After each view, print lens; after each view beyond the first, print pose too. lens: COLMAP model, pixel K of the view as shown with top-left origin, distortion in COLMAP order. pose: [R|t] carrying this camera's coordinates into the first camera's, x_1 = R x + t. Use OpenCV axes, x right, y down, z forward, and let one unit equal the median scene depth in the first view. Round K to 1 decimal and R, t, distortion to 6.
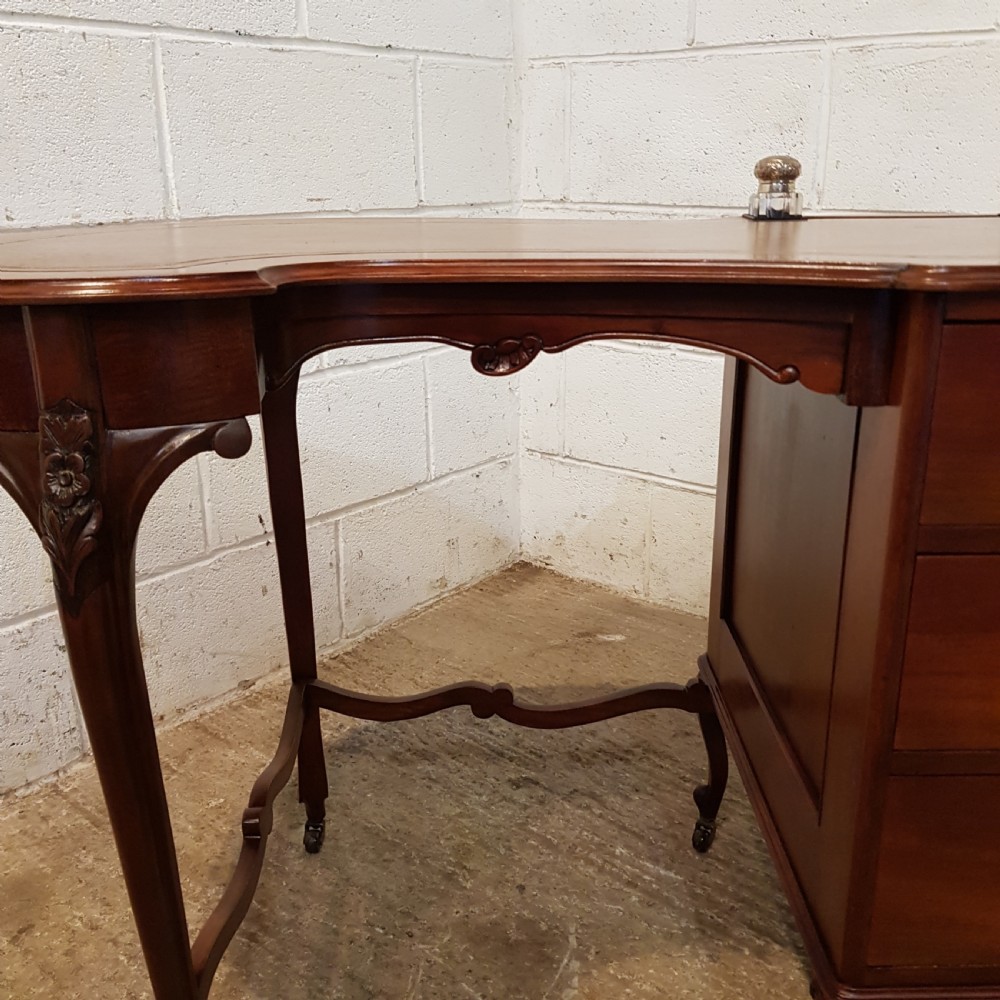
lens RADIAL K [[1046.2, 0, 512.2], [0, 1046.2, 504.3], [0, 0, 1]] dist [0.010888, 0.000000]
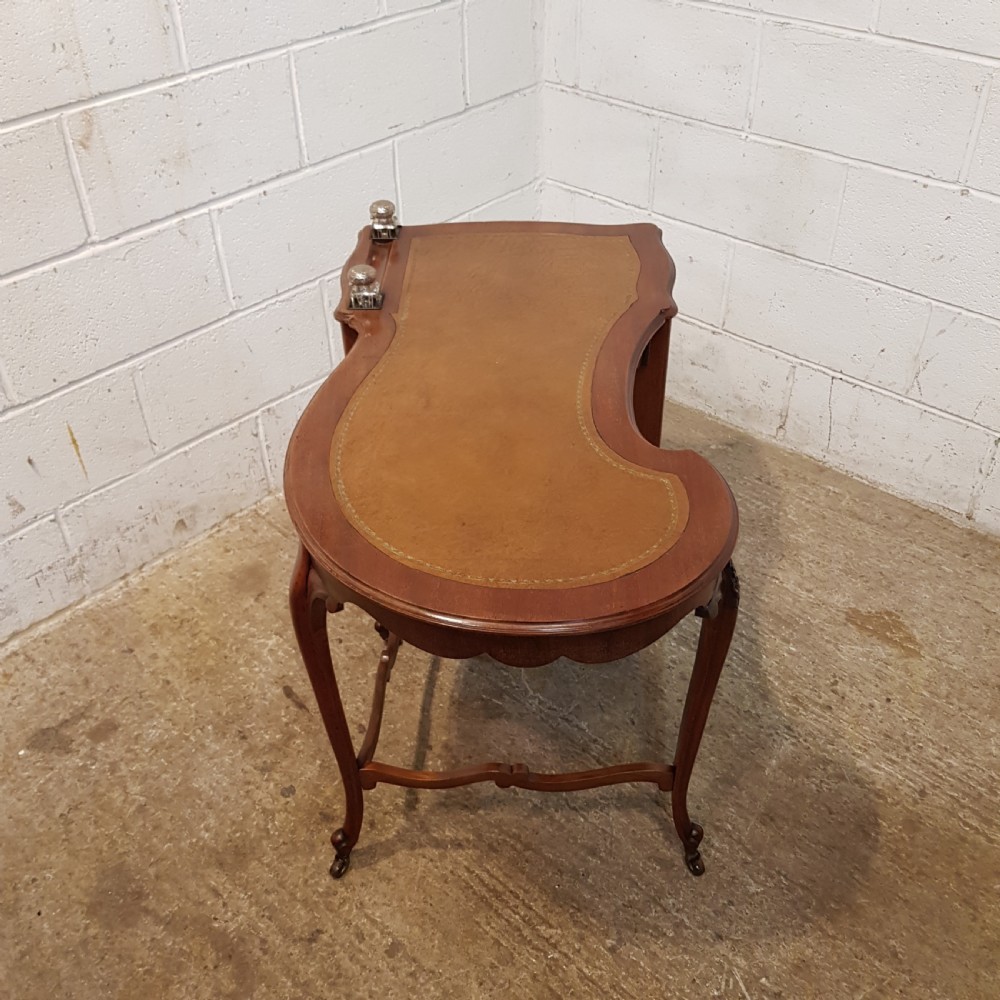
lens RADIAL K [[1046.2, 0, 505.7], [0, 1046.2, 500.8], [0, 0, 1]] dist [0.010888, 0.000000]
pose [[0.998068, 0.027416, -0.055763, 0.066431], [-0.006785, 0.940122, 0.340771, -0.335325], [0.061766, -0.339734, 0.938491, -0.577787]]
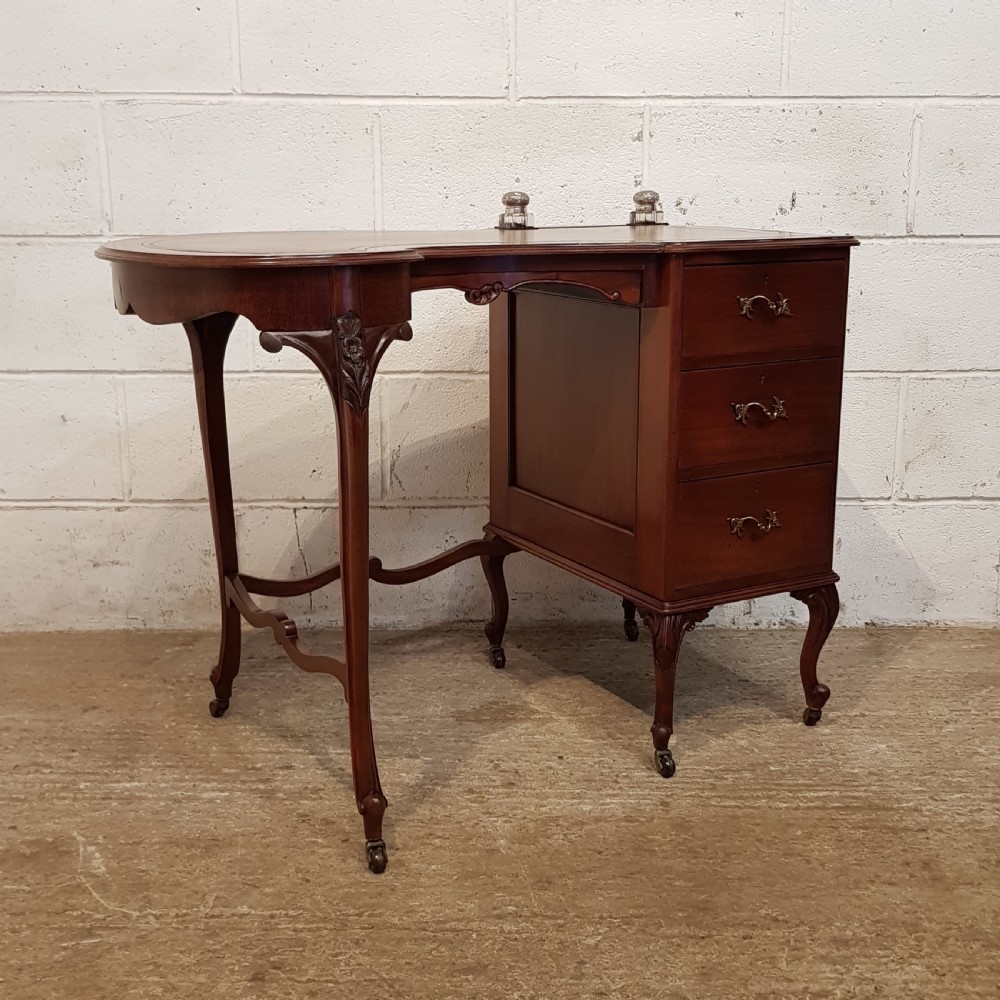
lens RADIAL K [[1394.2, 0, 533.5], [0, 1394.2, 489.3], [0, 0, 1]] dist [0.096279, 0.000000]
pose [[0.774753, -0.141732, 0.616174, -0.387469], [0.201591, 0.979062, -0.028269, 0.143100], [-0.599265, 0.146117, 0.787103, -0.514026]]
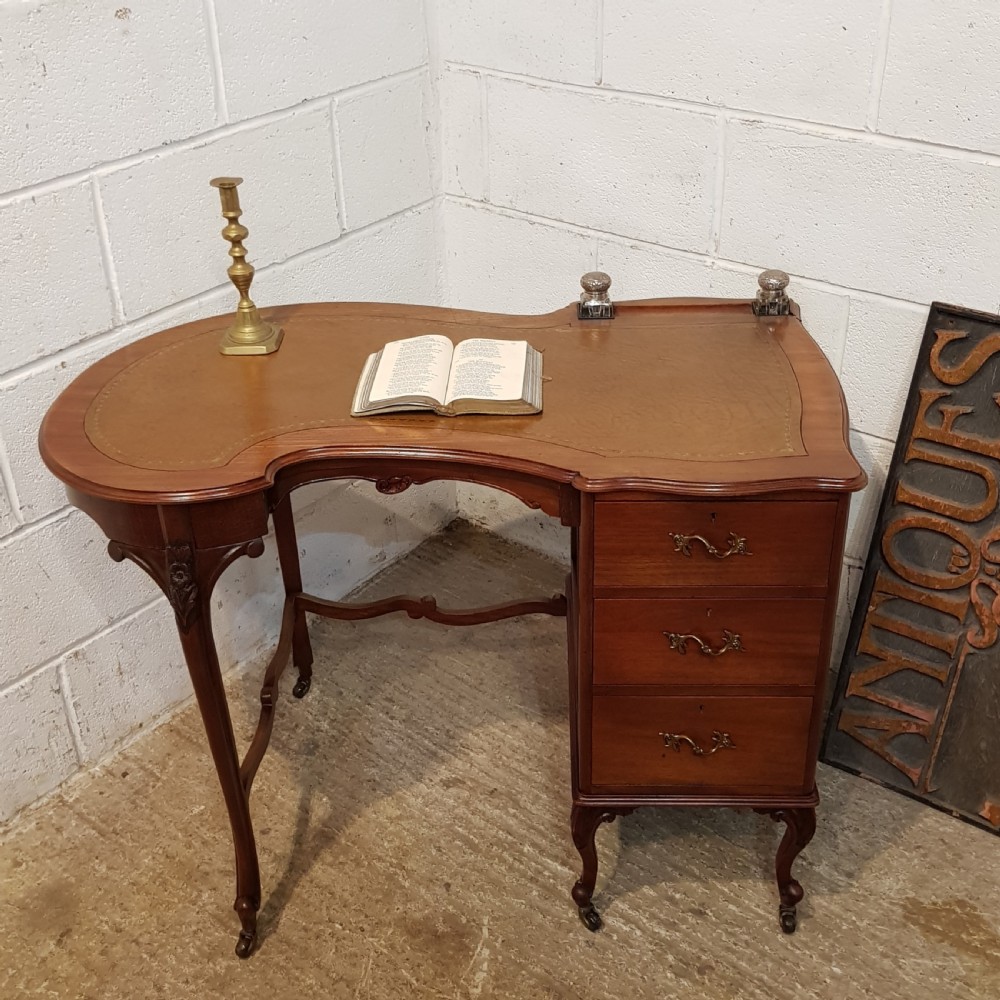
lens RADIAL K [[1307.0, 0, 508.2], [0, 1307.0, 484.5], [0, 0, 1]] dist [0.020159, 0.000000]
pose [[0.999559, -0.025387, 0.015396, 0.060952], [0.021390, 0.975362, 0.219571, -0.401333], [-0.020591, -0.219145, 0.975475, -0.395728]]
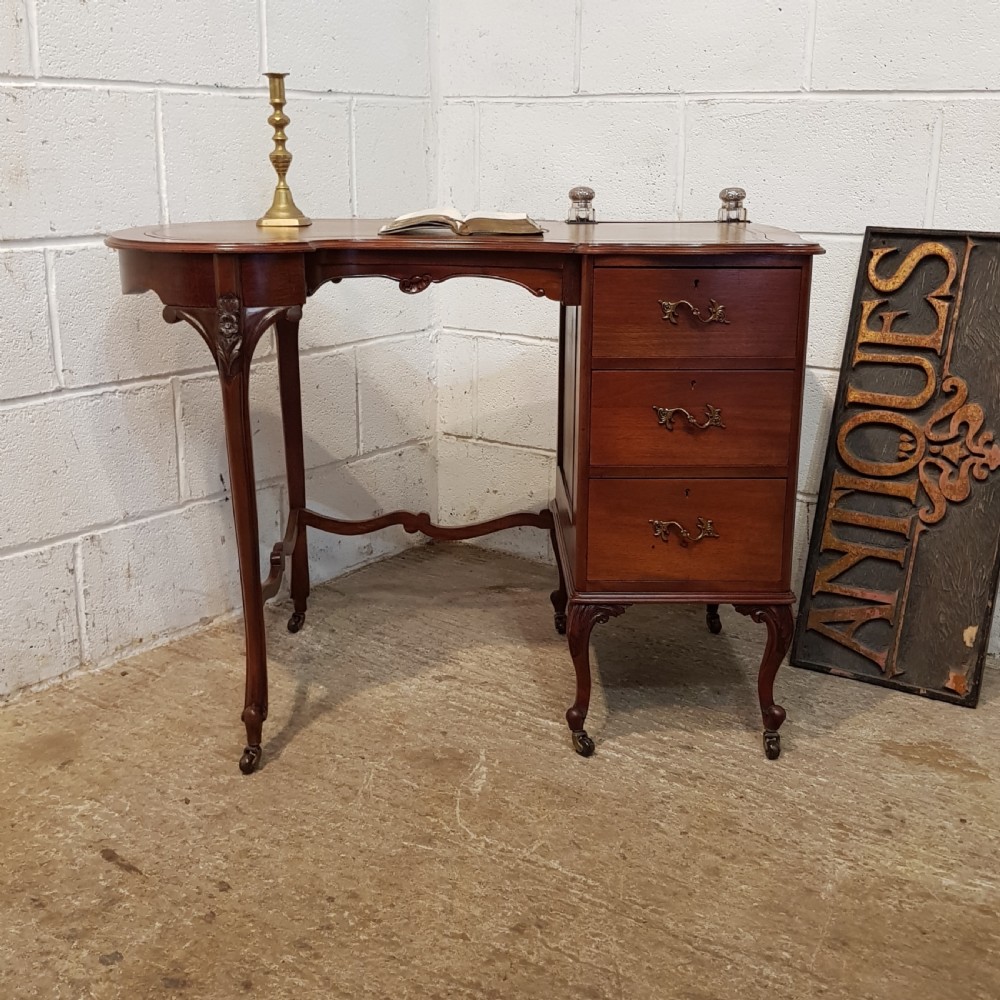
lens RADIAL K [[1307.0, 0, 505.5], [0, 1307.0, 498.1], [0, 0, 1]] dist [0.020159, 0.000000]
pose [[0.997675, -0.003163, 0.068072, -0.022181], [0.007021, 0.998377, -0.056516, 0.141651], [-0.067782, 0.056862, 0.996078, -0.578881]]
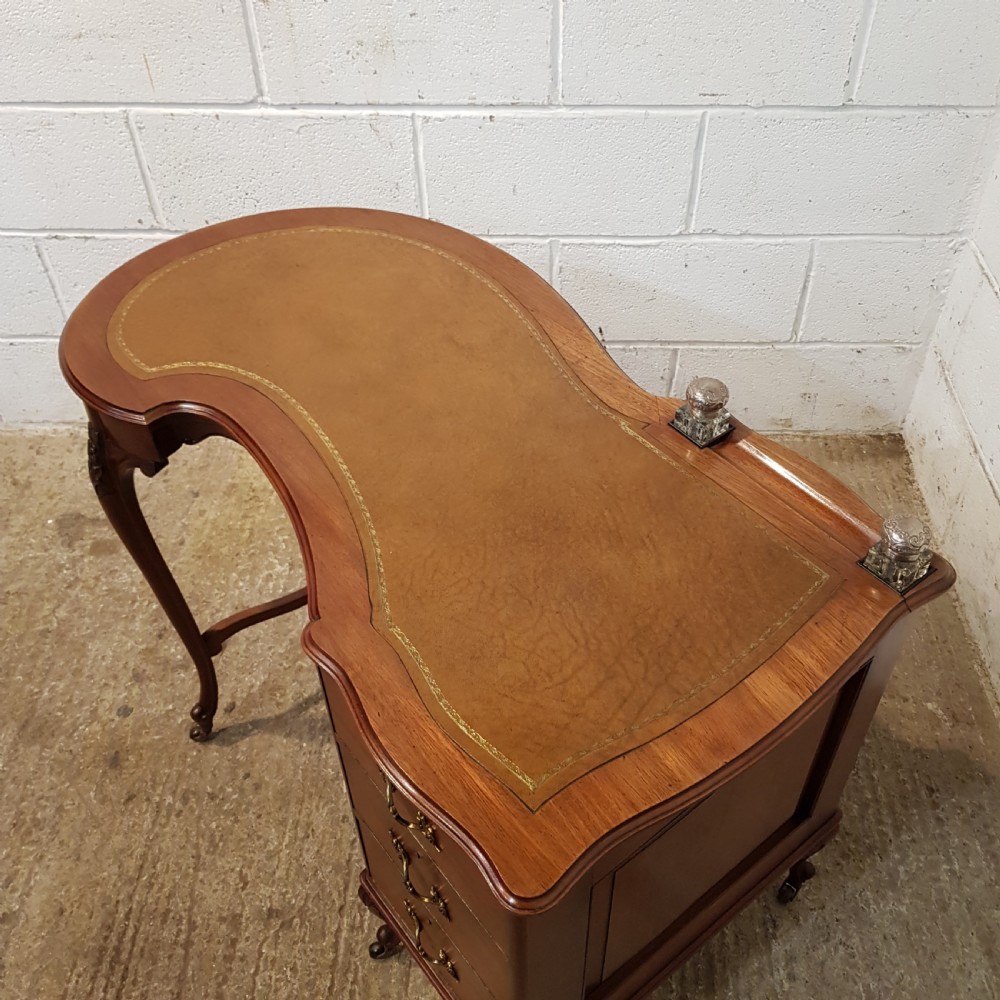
lens RADIAL K [[1046.2, 0, 518.8], [0, 1046.2, 489.2], [0, 0, 1]] dist [0.010888, 0.000000]
pose [[0.620428, 0.563978, -0.544976, 0.559699], [-0.246074, 0.799786, 0.547530, -0.567272], [0.744659, -0.205598, 0.634990, 0.106758]]
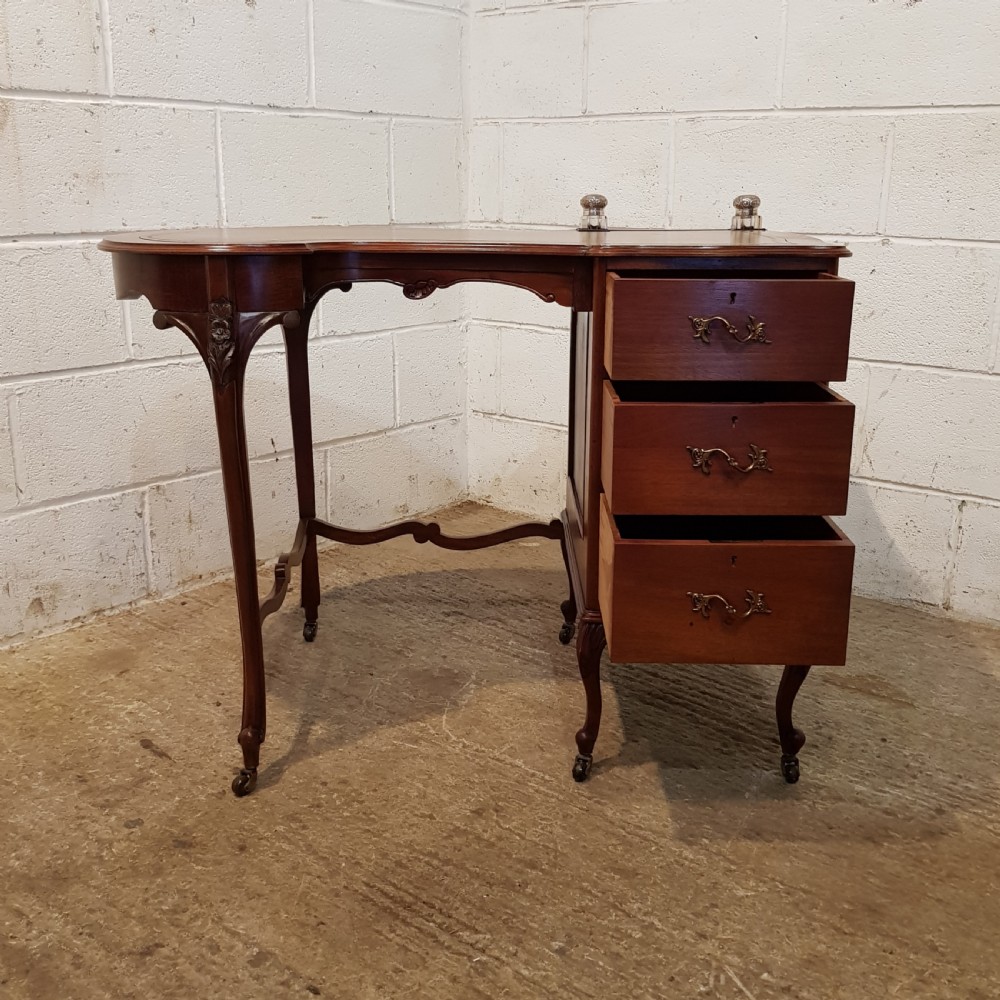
lens RADIAL K [[1145.9, 0, 511.3], [0, 1145.9, 488.7], [0, 0, 1]] dist [0.025712, 0.000000]
pose [[0.999895, 0.013473, 0.005350, 0.082383], [-0.013132, 0.998152, -0.059335, 0.188651], [-0.006140, 0.059258, 0.998224, -0.609651]]
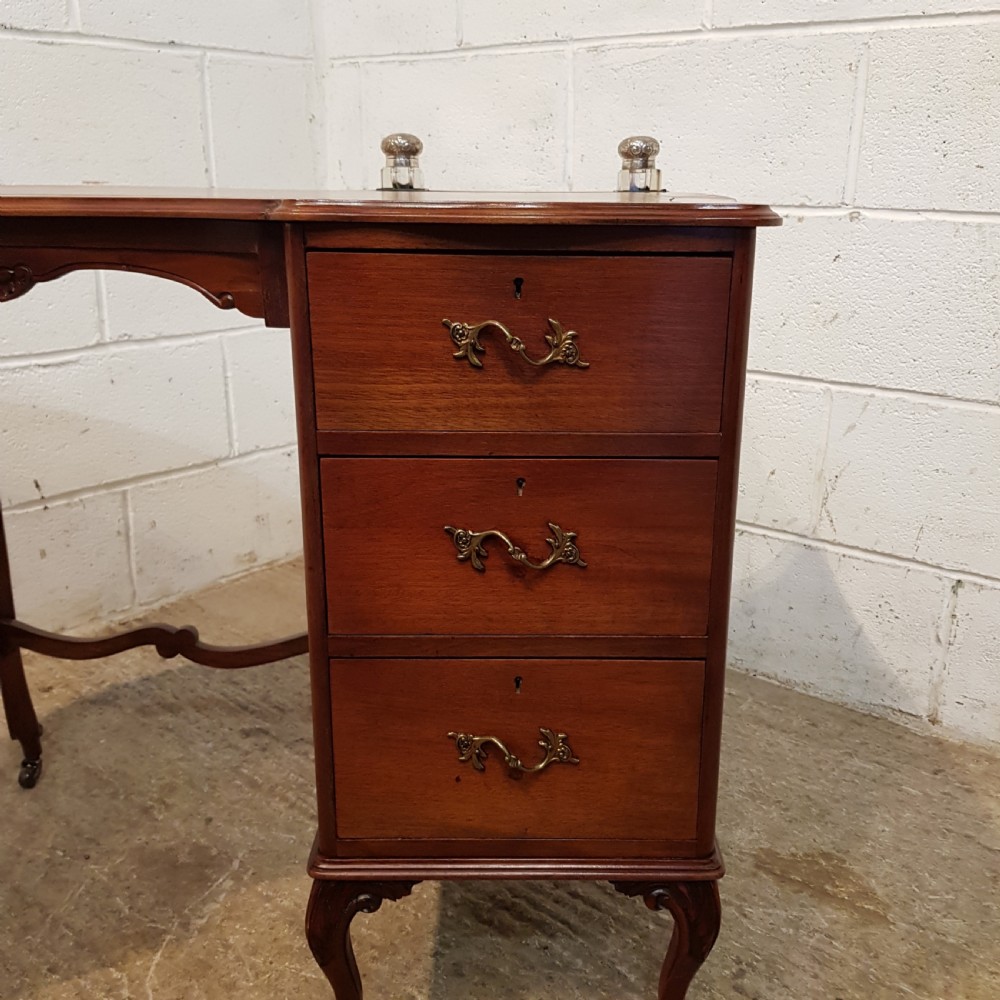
lens RADIAL K [[1046.2, 0, 528.7], [0, 1046.2, 498.7], [0, 0, 1]] dist [0.010888, 0.000000]
pose [[0.999775, 0.013734, 0.016195, 0.269612], [-0.013359, 0.999646, -0.023019, 0.052749], [-0.016505, 0.022797, 0.999604, -0.065335]]
